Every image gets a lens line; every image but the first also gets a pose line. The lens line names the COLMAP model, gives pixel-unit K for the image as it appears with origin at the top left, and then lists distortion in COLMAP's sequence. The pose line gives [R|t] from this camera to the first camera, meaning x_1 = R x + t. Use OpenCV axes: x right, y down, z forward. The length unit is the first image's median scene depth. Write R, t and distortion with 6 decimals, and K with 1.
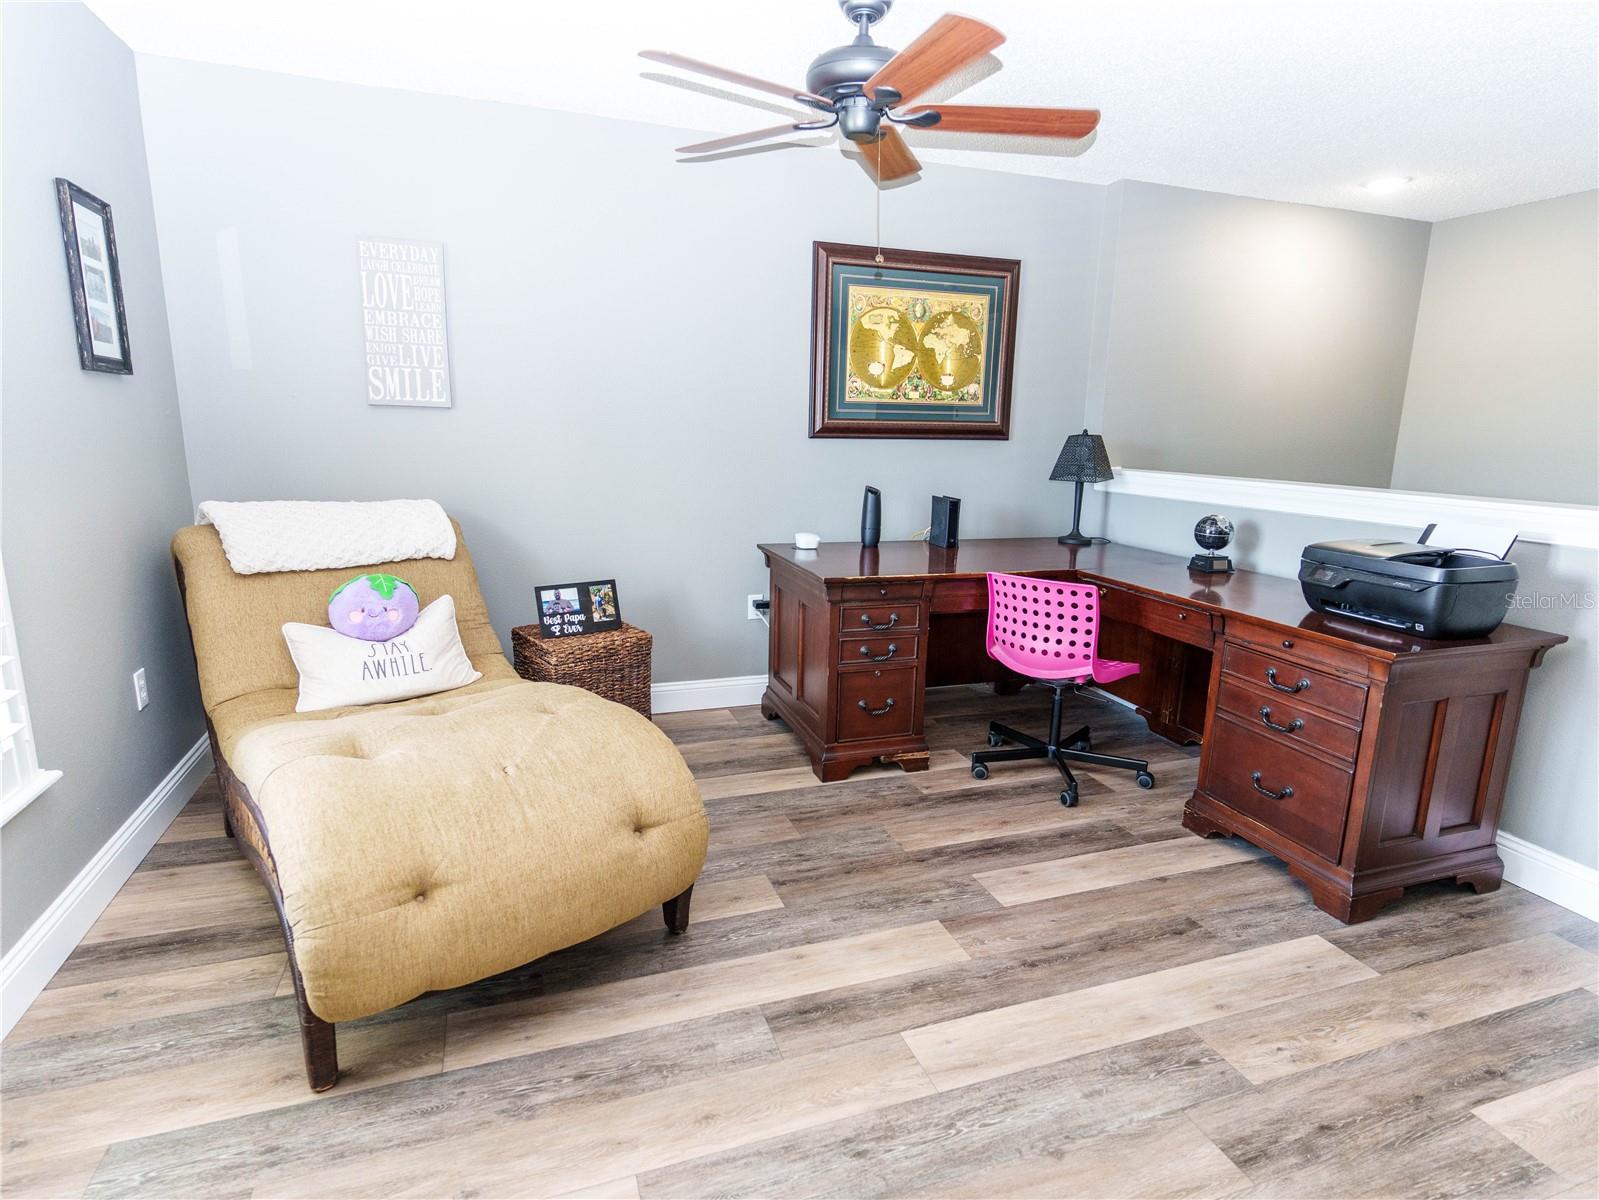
lens RADIAL K [[858.0, 0, 798.5], [0, 858.0, 608.1], [0, 0, 1]] dist [-0.023238, 0.007699]
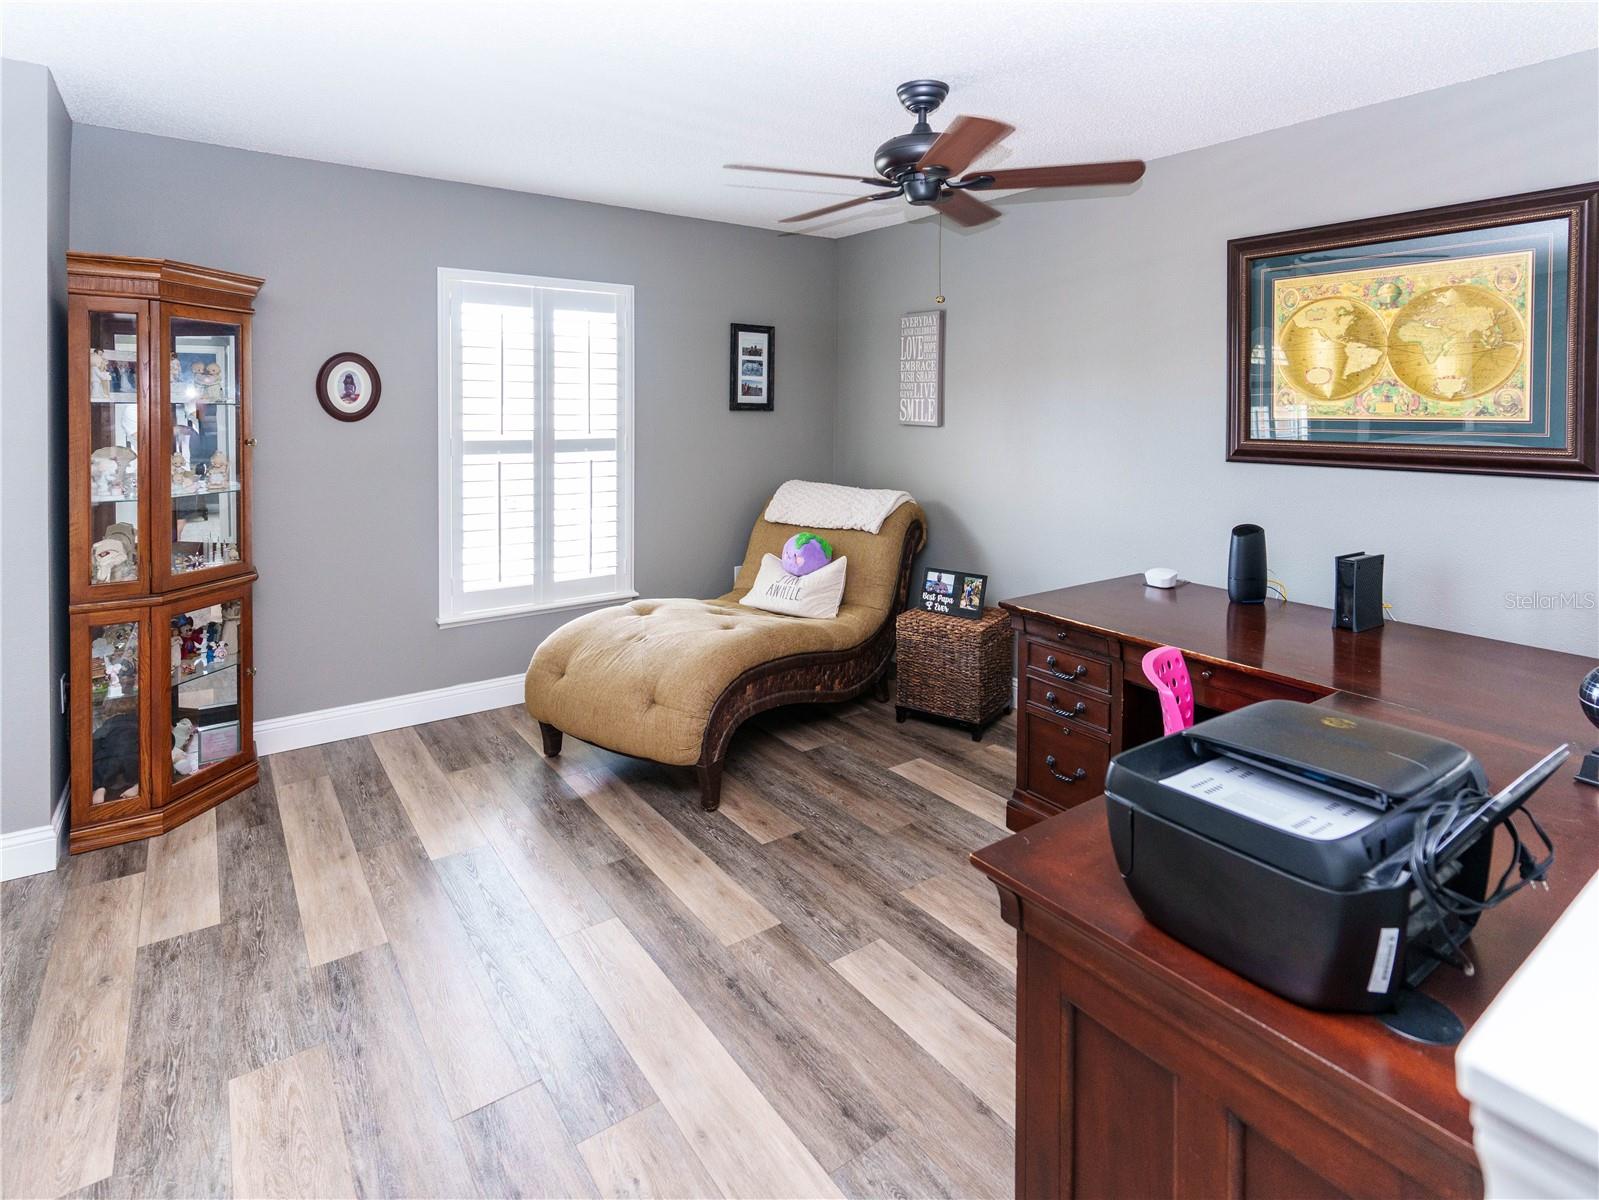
lens RADIAL K [[858.0, 0, 804.3], [0, 858.0, 408.1], [0, 0, 1]] dist [-0.023238, 0.007699]
pose [[0.265869, -0.010989, -0.963946, 0.848739], [-0.196784, 0.978261, -0.065428, -0.134191], [0.943711, 0.207084, 0.257927, 0.453141]]
